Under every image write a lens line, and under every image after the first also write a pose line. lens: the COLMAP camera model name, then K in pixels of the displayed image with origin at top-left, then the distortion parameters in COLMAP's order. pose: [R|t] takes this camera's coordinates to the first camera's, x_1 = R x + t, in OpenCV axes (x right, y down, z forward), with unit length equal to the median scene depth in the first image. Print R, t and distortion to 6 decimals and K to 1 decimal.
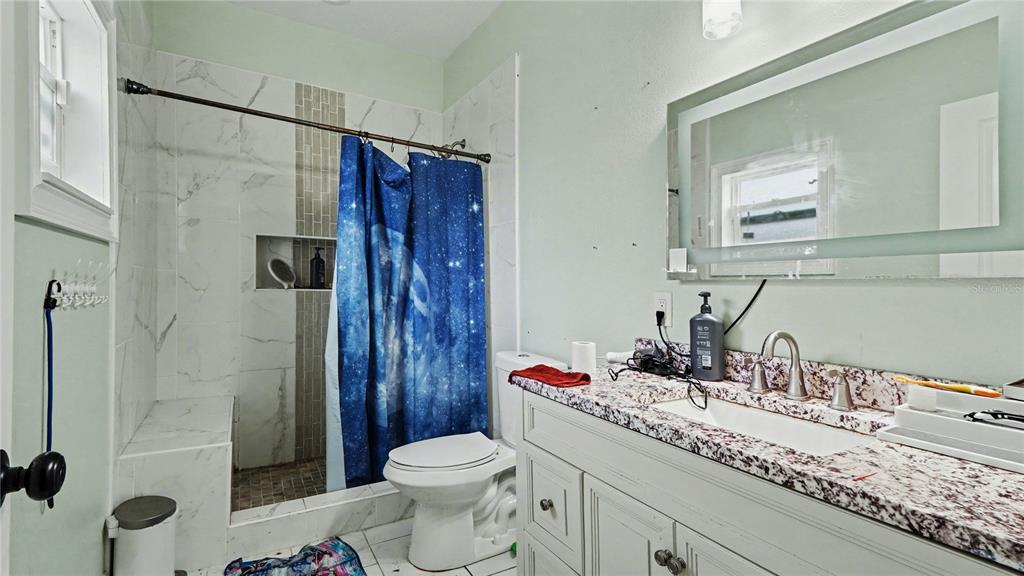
lens RADIAL K [[463.1, 0, 511.6], [0, 463.1, 287.8], [0, 0, 1]] dist [0.002381, 0.000343]
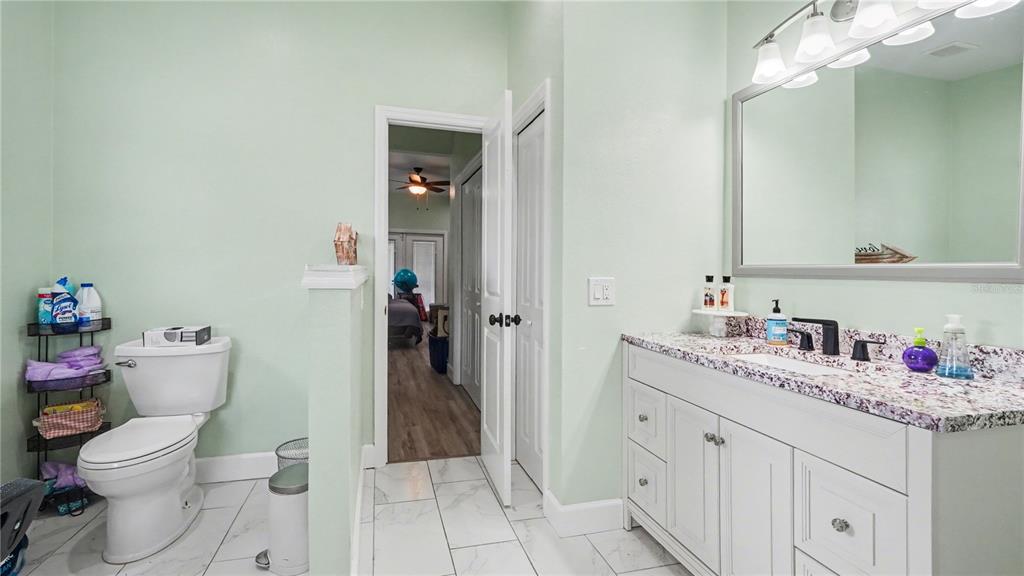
lens RADIAL K [[463.1, 0, 510.5], [0, 463.1, 282.9], [0, 0, 1]] dist [0.002381, 0.000343]
pose [[0.965326, 0.017636, -0.260452, 0.060134], [-0.014637, 0.999802, 0.013451, 0.031177], [0.260637, -0.009172, 0.965393, -0.719892]]
